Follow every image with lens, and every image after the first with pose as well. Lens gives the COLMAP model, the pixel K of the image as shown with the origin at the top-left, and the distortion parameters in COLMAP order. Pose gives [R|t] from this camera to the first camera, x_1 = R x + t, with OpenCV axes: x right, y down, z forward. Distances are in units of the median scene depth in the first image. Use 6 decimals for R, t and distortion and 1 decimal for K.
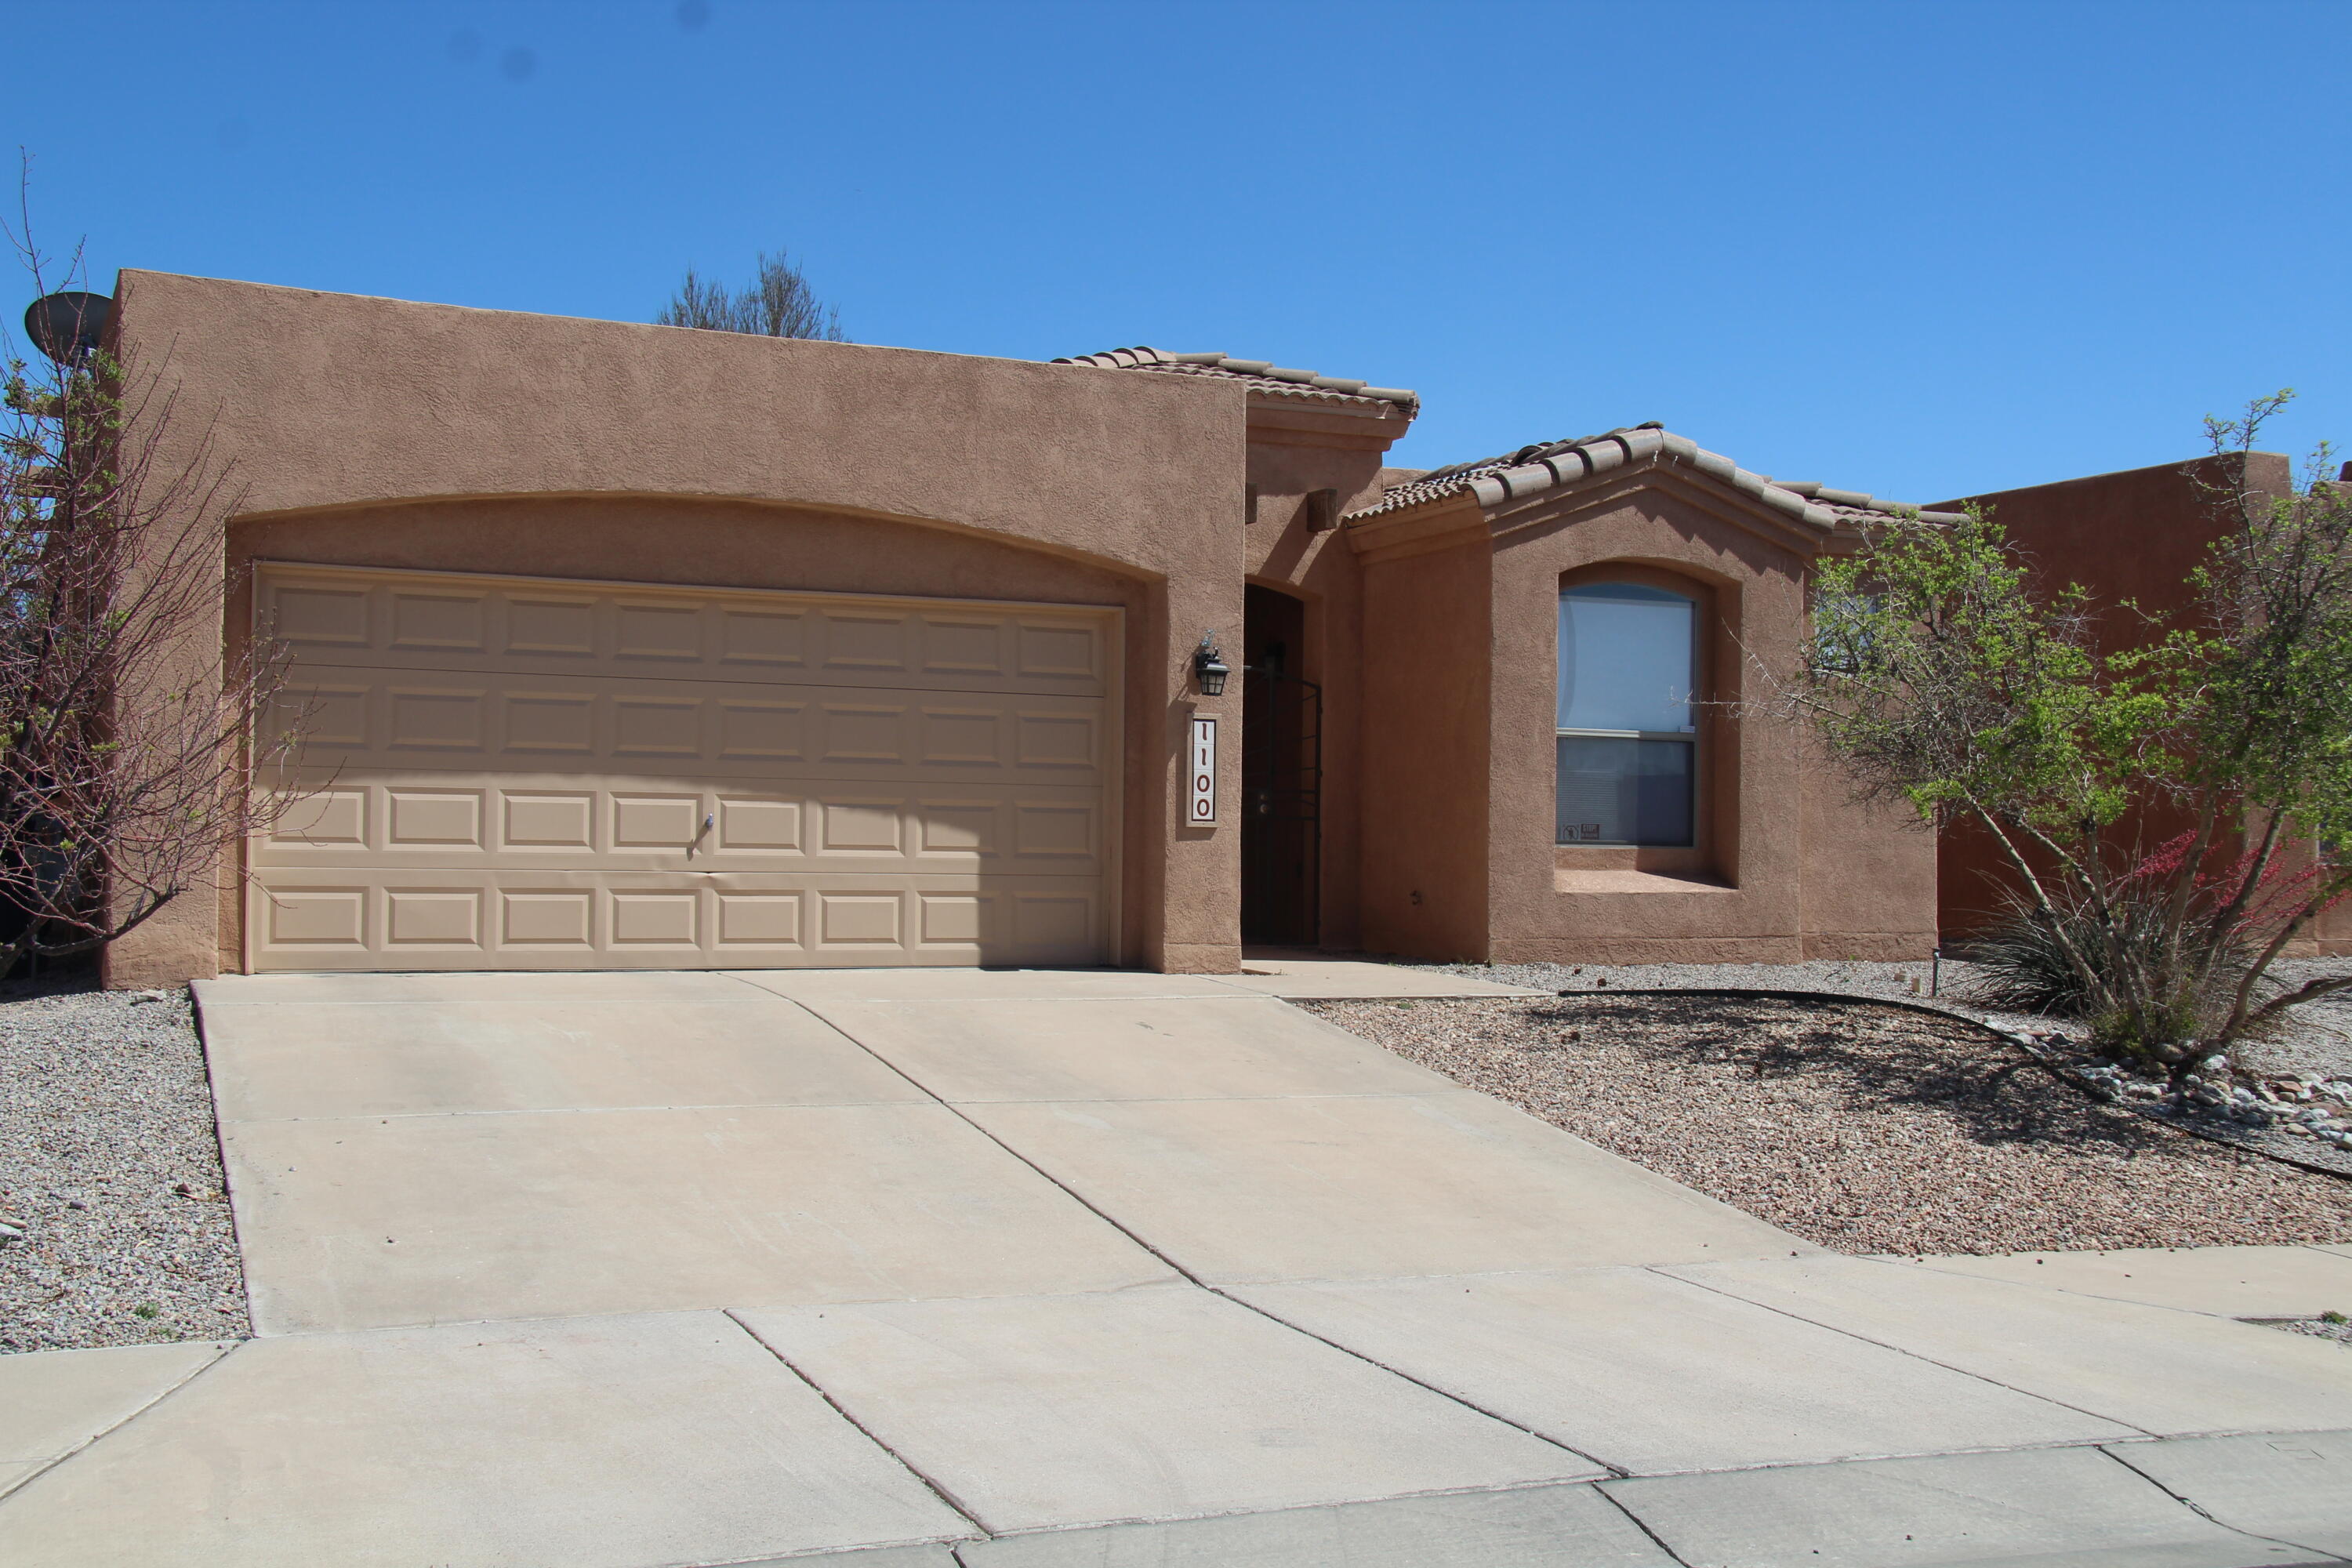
lens RADIAL K [[2811.1, 0, 1185.9], [0, 2811.1, 798.5], [0, 0, 1]] dist [-0.038882, 0.000000]
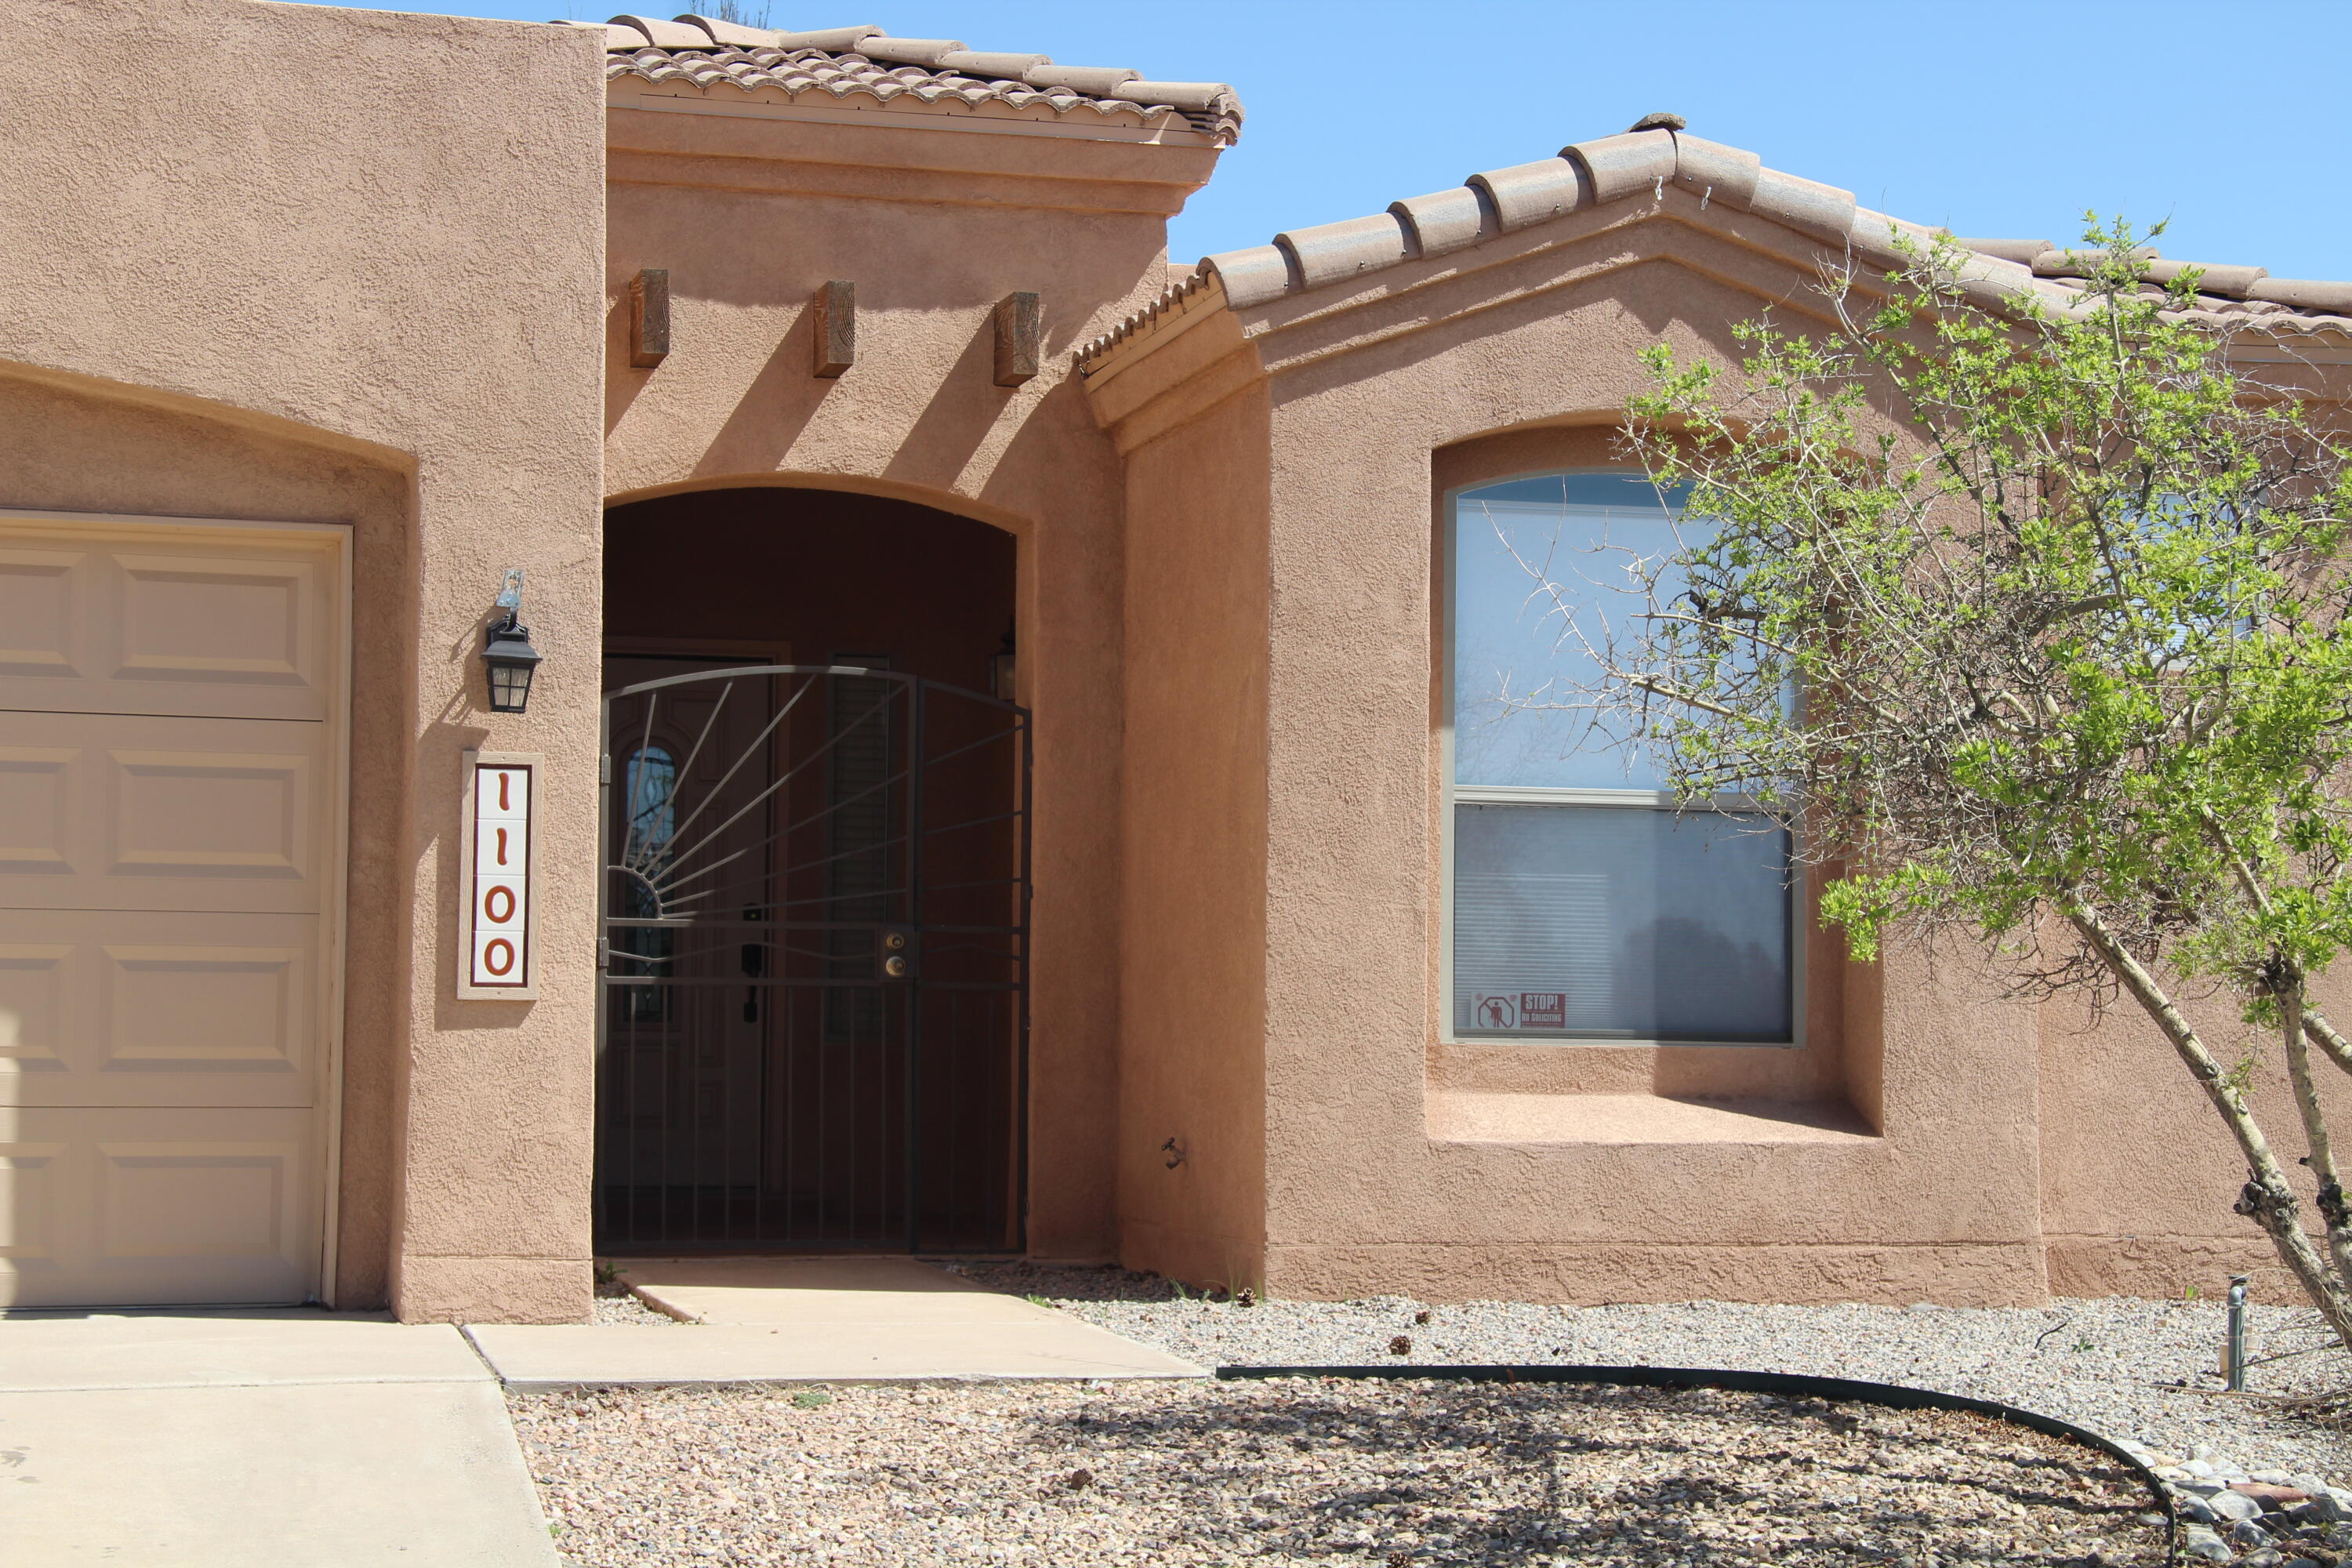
lens RADIAL K [[4683.9, 0, 1181.5], [0, 4683.9, 789.6], [0, 0, 1]] dist [0.241139, 0.000000]
pose [[0.985009, -0.013119, -0.172003, 0.226302], [0.005721, 0.999040, -0.043439, 0.009092], [0.172407, 0.041803, 0.984138, 0.238906]]
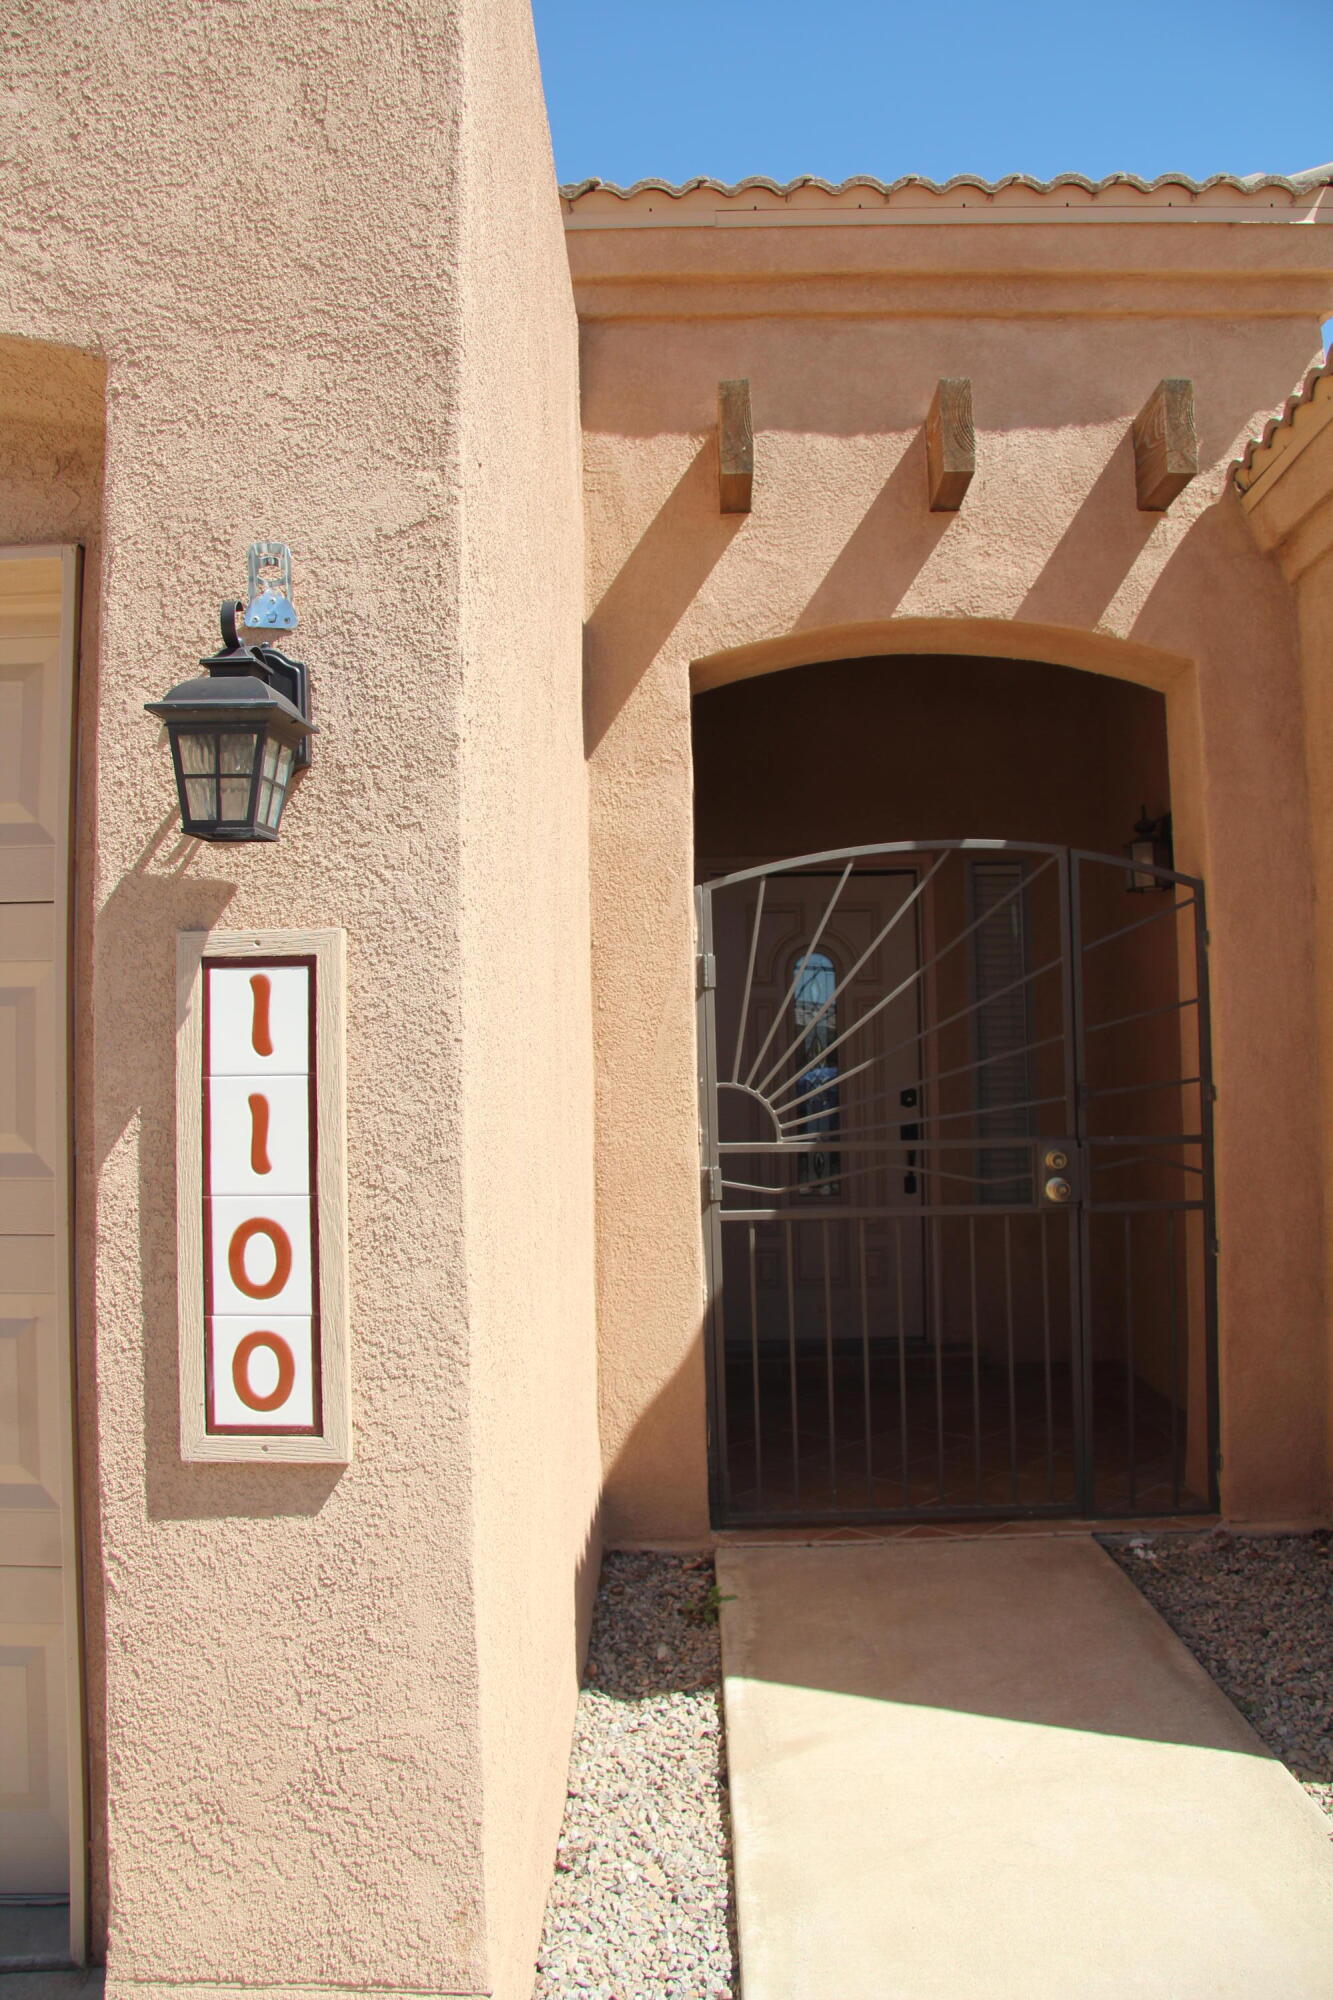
lens RADIAL K [[1543.6, 0, 683.5], [0, 1543.6, 1002.6], [0, 0, 1]] dist [-0.139037, 0.055115]
pose [[0.905928, -0.050521, -0.420407, 0.077228], [0.036884, 0.998498, -0.040511, -0.017140], [0.421823, 0.021194, 0.906431, 0.828339]]
